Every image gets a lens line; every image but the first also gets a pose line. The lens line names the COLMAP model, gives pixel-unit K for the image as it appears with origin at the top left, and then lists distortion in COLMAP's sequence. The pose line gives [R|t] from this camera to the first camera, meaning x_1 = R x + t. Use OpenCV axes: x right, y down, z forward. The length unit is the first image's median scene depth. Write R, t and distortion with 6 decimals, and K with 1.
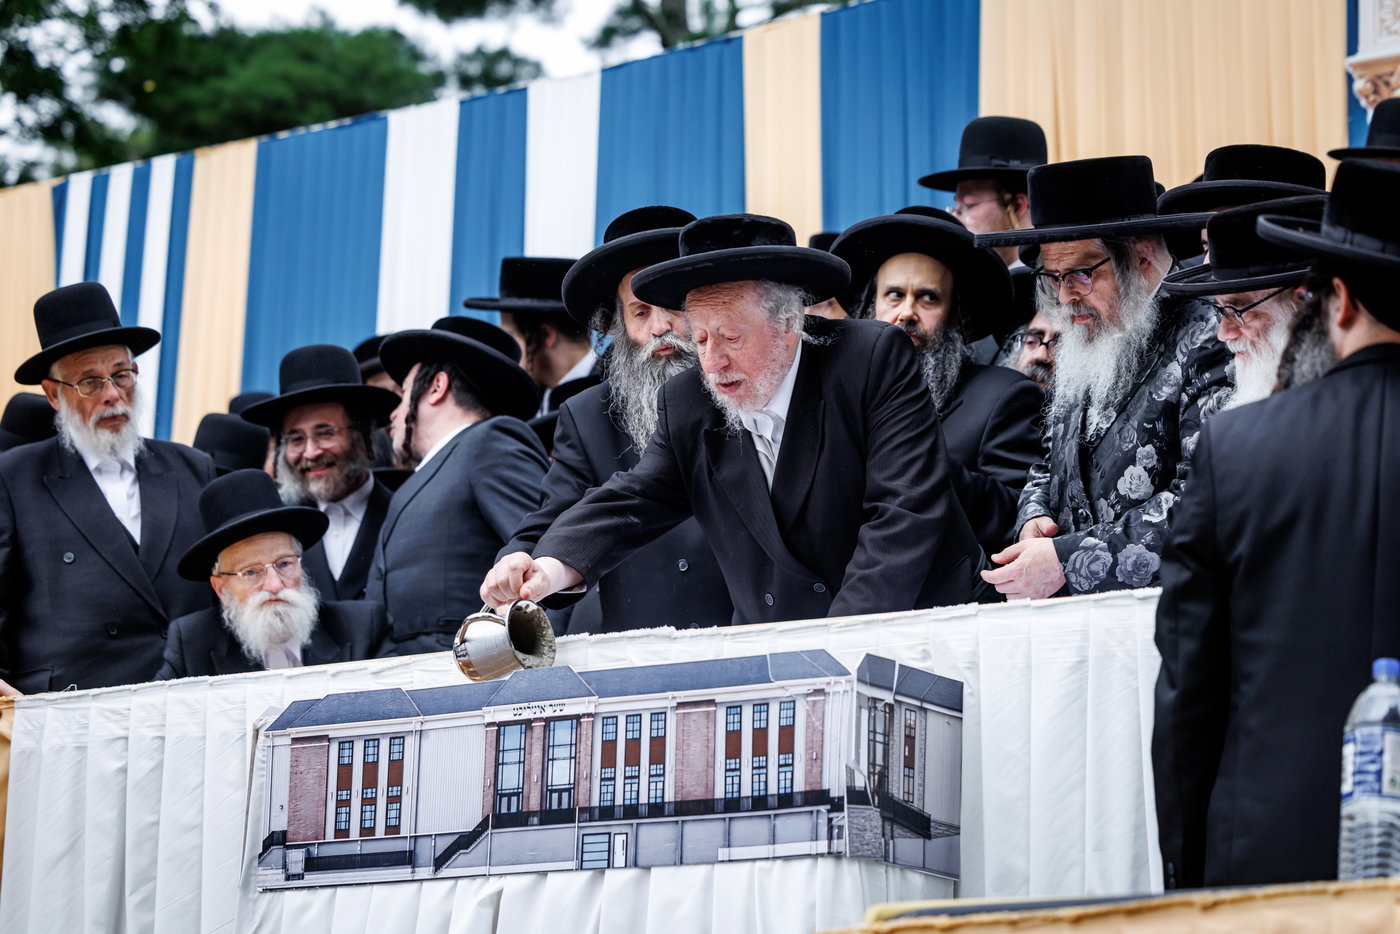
lens RADIAL K [[3822.8, 0, 752.3], [0, 3822.8, 538.3], [0, 0, 1]] dist [0.049587, 0.128928]
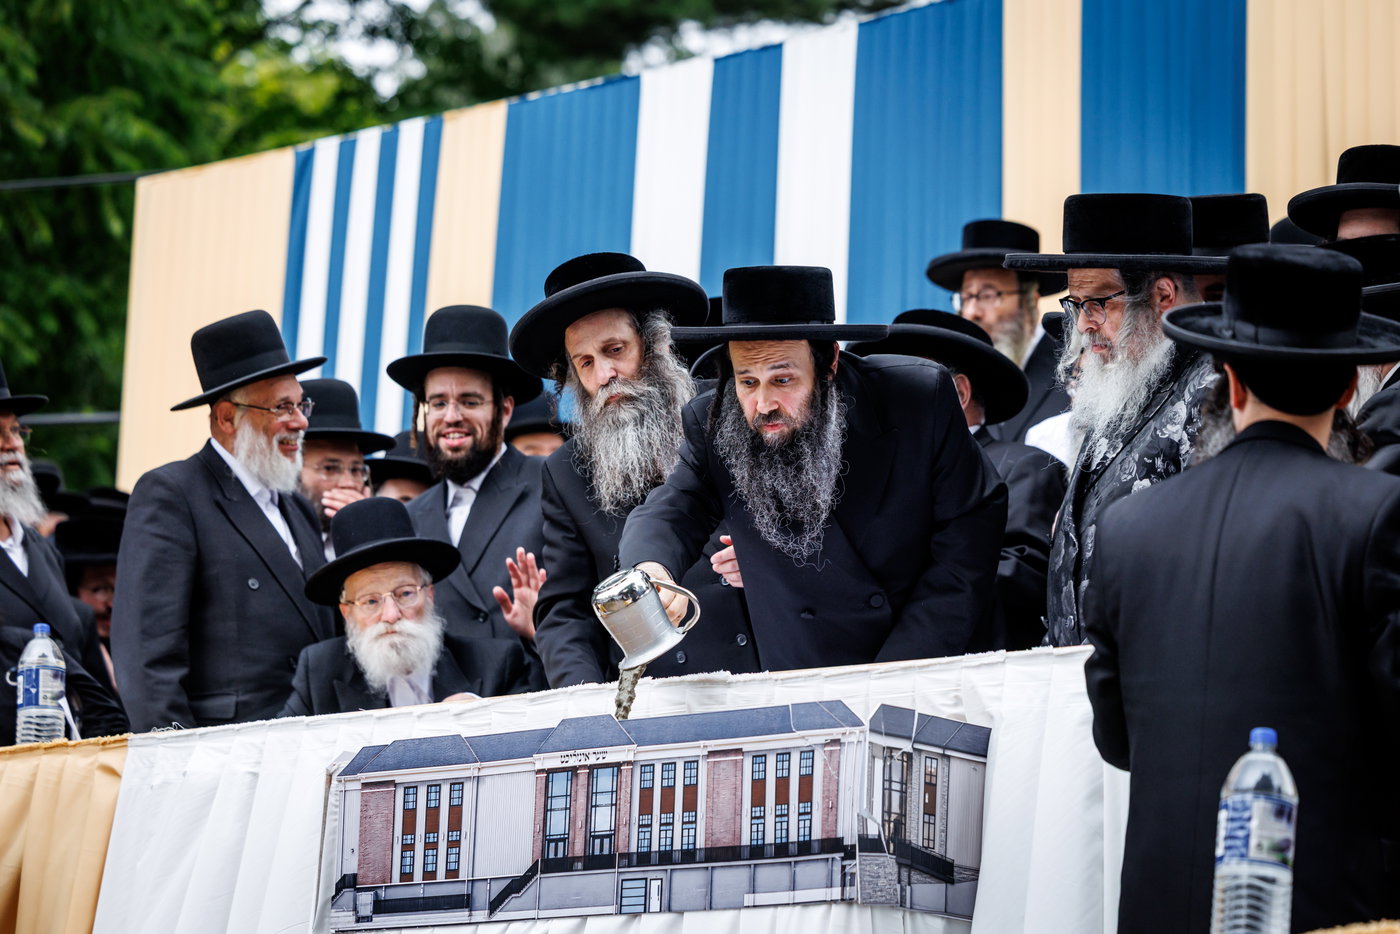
lens RADIAL K [[4391.2, 0, 732.8], [0, 4391.2, 533.1], [0, 0, 1]] dist [0.105317, 0.150374]
pose [[0.993436, -0.012834, -0.113664, 0.120729], [0.014416, 0.999810, 0.013110, -0.030713], [0.113474, -0.014662, 0.993433, -0.168199]]
